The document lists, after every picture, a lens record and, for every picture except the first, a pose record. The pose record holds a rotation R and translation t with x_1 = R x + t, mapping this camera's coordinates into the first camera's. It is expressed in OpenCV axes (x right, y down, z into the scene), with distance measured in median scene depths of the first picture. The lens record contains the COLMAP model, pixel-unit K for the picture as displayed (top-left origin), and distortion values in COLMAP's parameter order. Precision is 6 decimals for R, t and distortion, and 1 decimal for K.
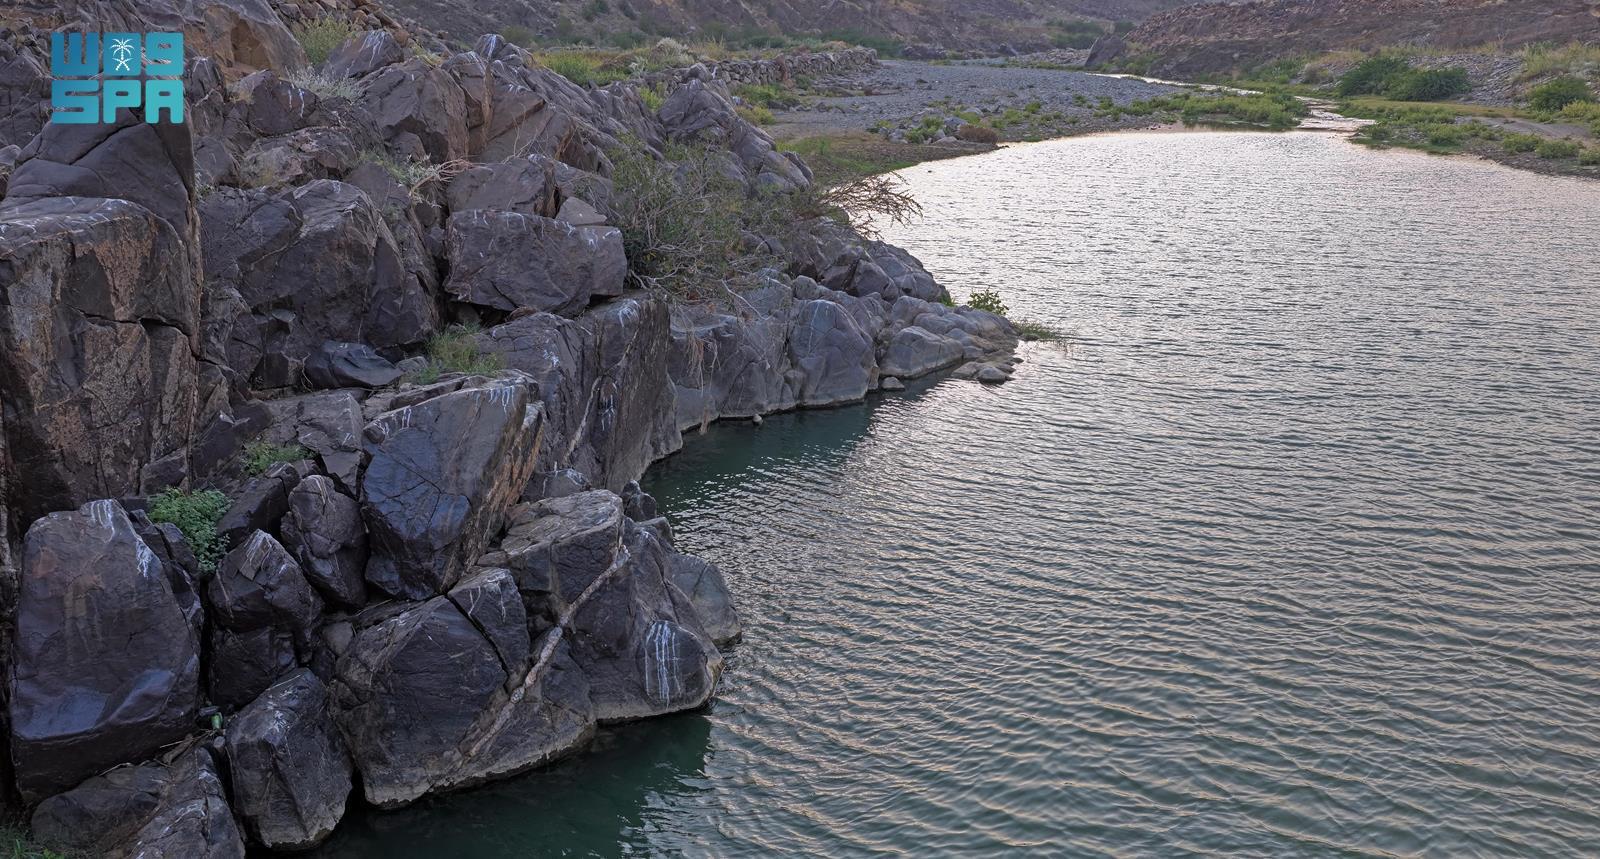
lens RADIAL K [[1466.0, 0, 844.6], [0, 1466.0, 486.4], [0, 0, 1]] dist [-0.001786, 0.000000]
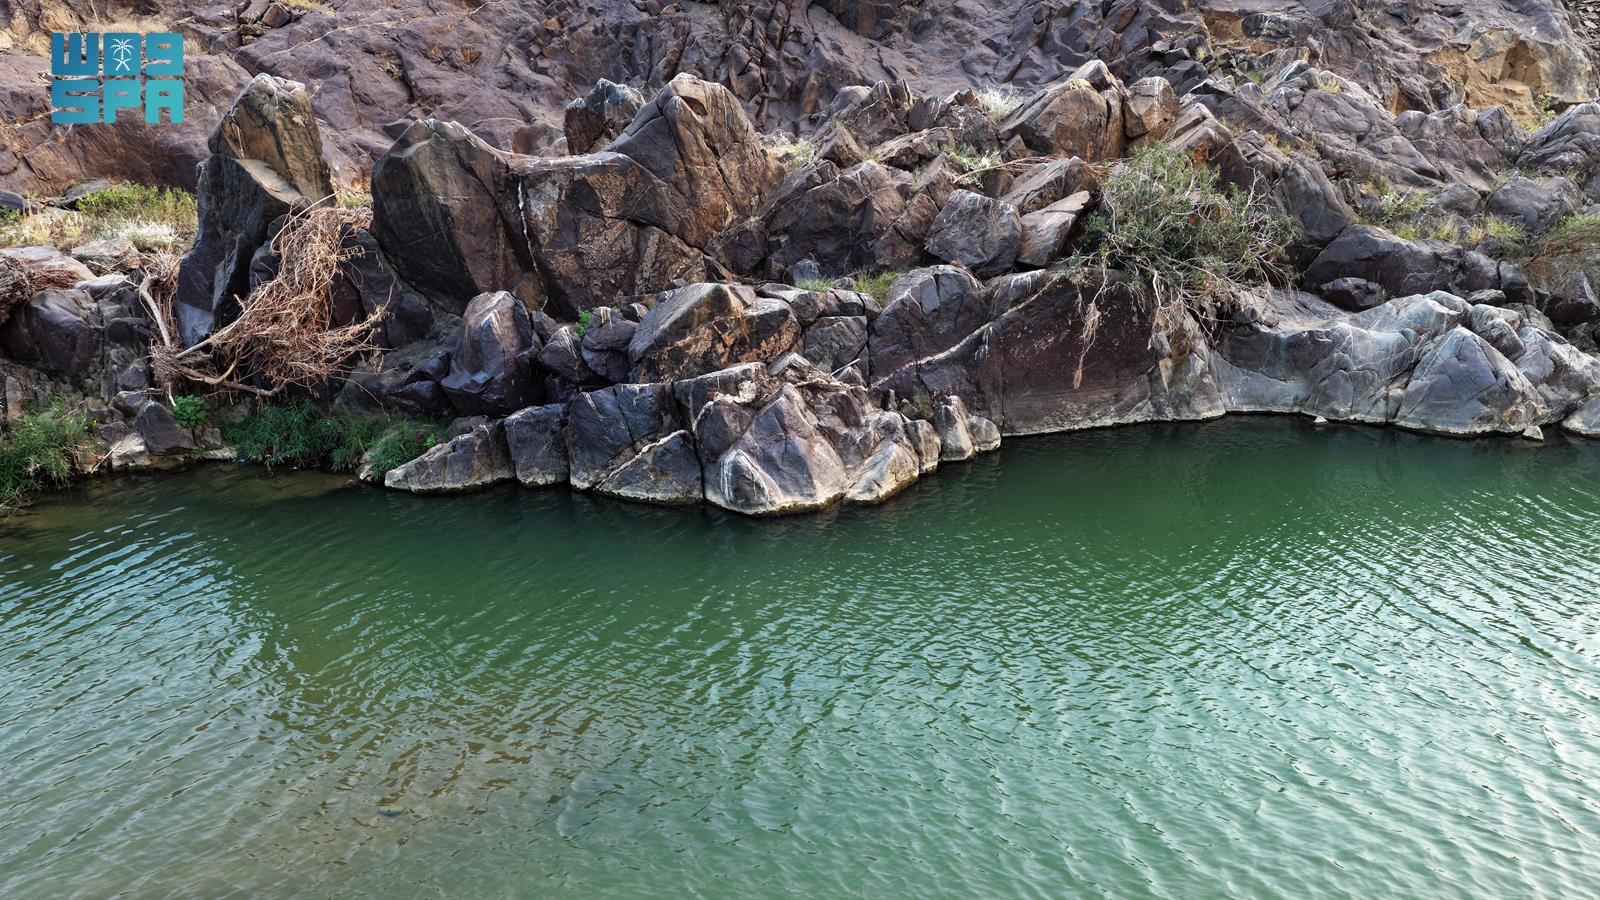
lens RADIAL K [[1290.7, 0, 799.2], [0, 1290.7, 456.0], [0, 0, 1]] dist [-0.004878, 0.031672]
pose [[0.437025, 0.258377, -0.861539, 0.644758], [-0.254512, 0.954229, 0.157070, -0.078919], [0.862689, 0.150629, 0.482782, 0.242301]]
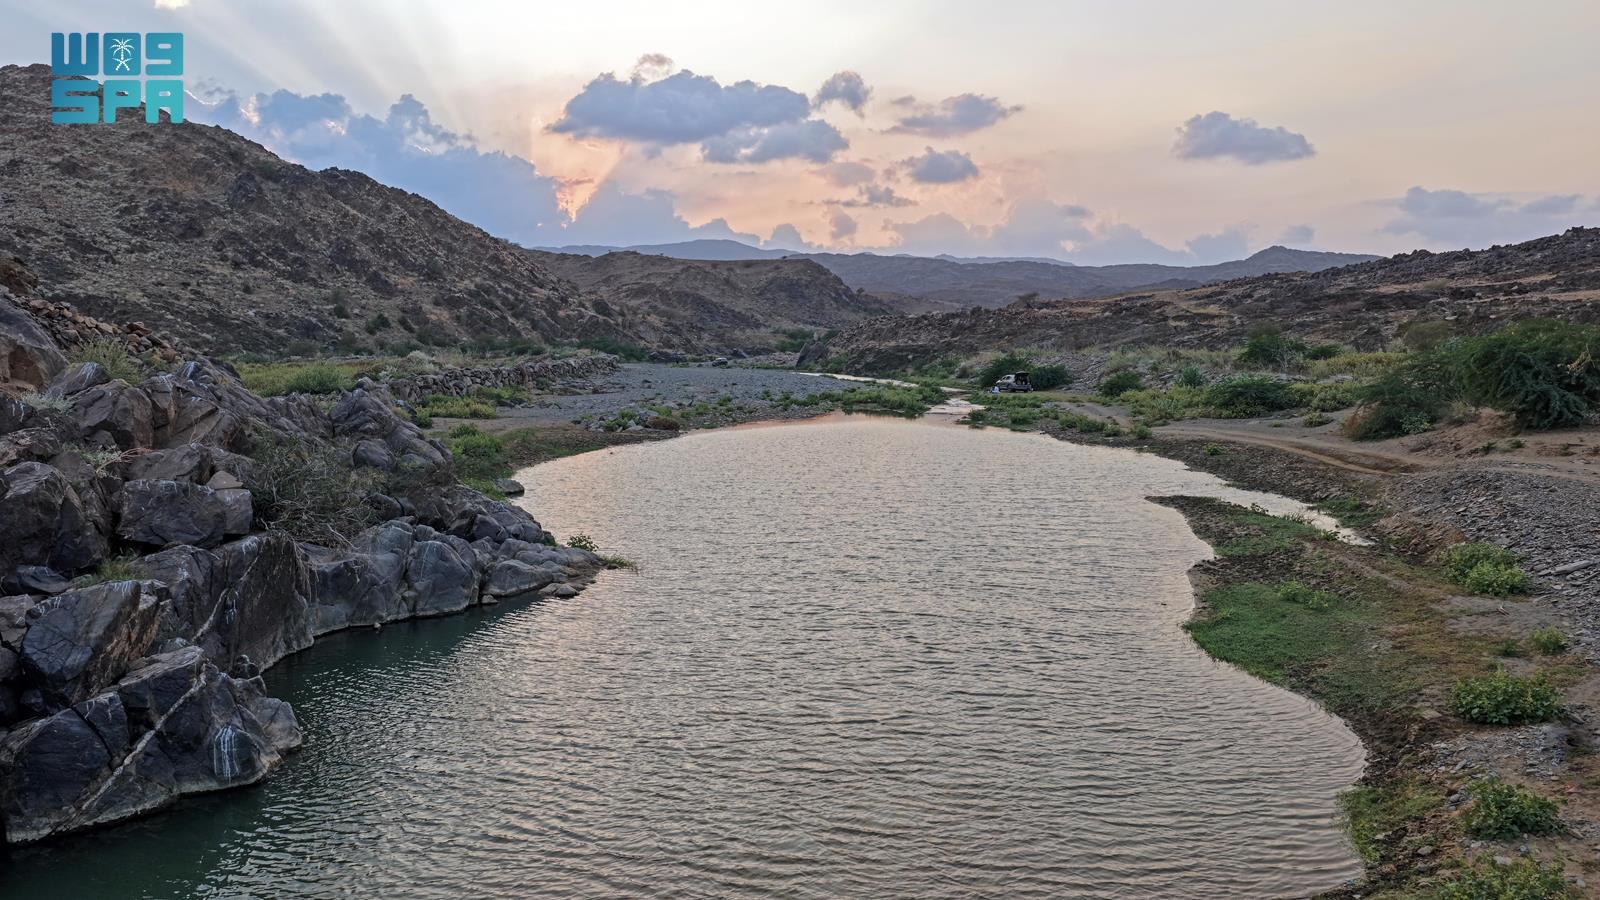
lens RADIAL K [[1290.7, 0, 799.7], [0, 1290.7, 456.0], [0, 0, 1]] dist [-0.004878, 0.031672]
pose [[0.988397, -0.024355, 0.149925, 0.171879], [0.055156, 0.977233, -0.204876, 0.076095], [-0.141522, 0.210768, 0.967237, -0.301908]]
